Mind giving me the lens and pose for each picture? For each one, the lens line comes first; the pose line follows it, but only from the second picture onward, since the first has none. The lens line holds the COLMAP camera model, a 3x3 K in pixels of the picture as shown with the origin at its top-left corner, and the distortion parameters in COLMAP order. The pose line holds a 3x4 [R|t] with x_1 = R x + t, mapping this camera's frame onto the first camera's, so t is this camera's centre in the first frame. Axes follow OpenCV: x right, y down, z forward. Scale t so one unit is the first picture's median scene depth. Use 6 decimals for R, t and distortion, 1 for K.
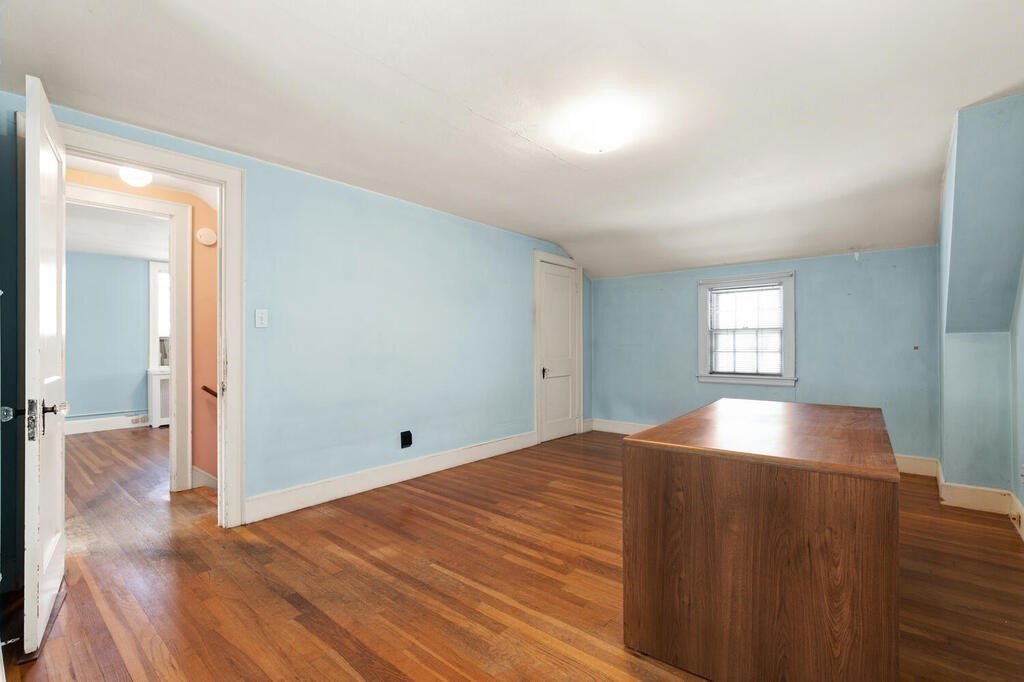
lens RADIAL K [[464.8, 0, 515.9], [0, 464.8, 342.6], [0, 0, 1]] dist [0.000911, 0.000054]
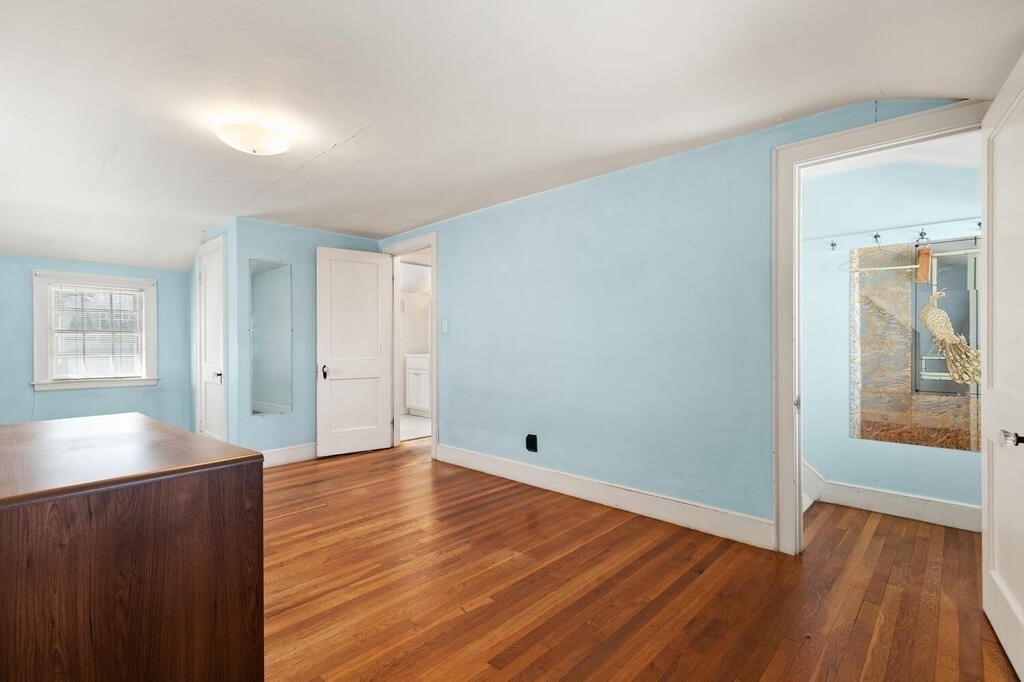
lens RADIAL K [[472.5, 0, 519.1], [0, 472.5, 343.4], [0, 0, 1]] dist [-0.000057, -0.000337]
pose [[-0.043900, 0.002516, -0.999033, 0.909672], [0.006427, 0.999977, 0.002236, 0.000159], [0.999015, -0.006322, -0.043916, 1.251454]]
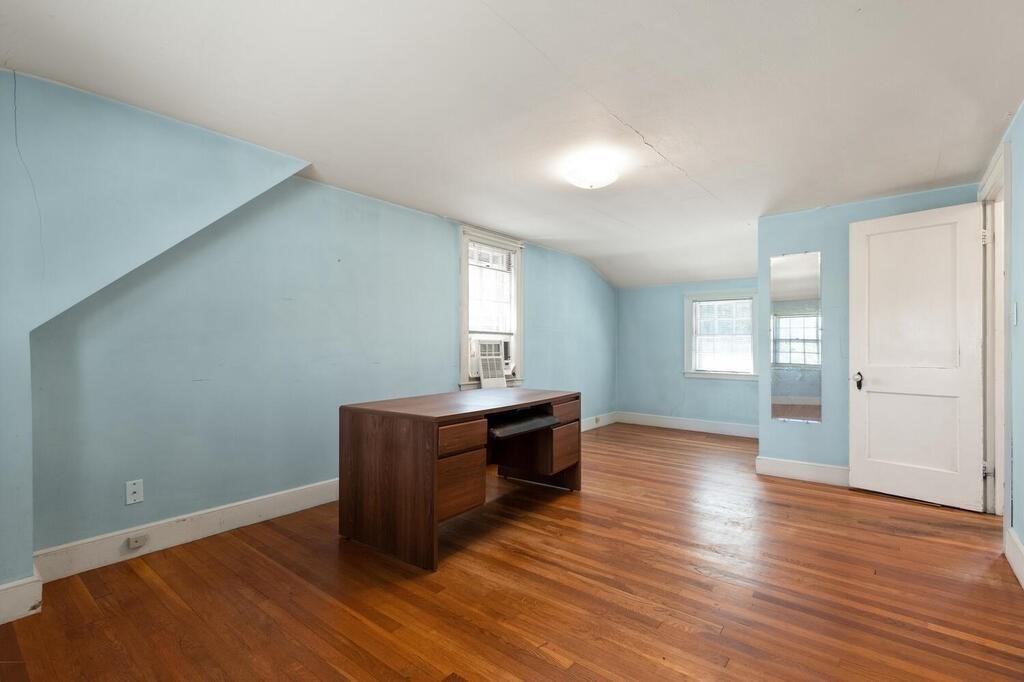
lens RADIAL K [[464.8, 0, 515.9], [0, 464.8, 342.6], [0, 0, 1]] dist [0.000911, 0.000054]
pose [[-0.999657, 0.002610, -0.026050, 0.318525], [0.002822, 0.999963, -0.008088, 0.002115], [0.026028, -0.008158, -0.999628, 1.709159]]
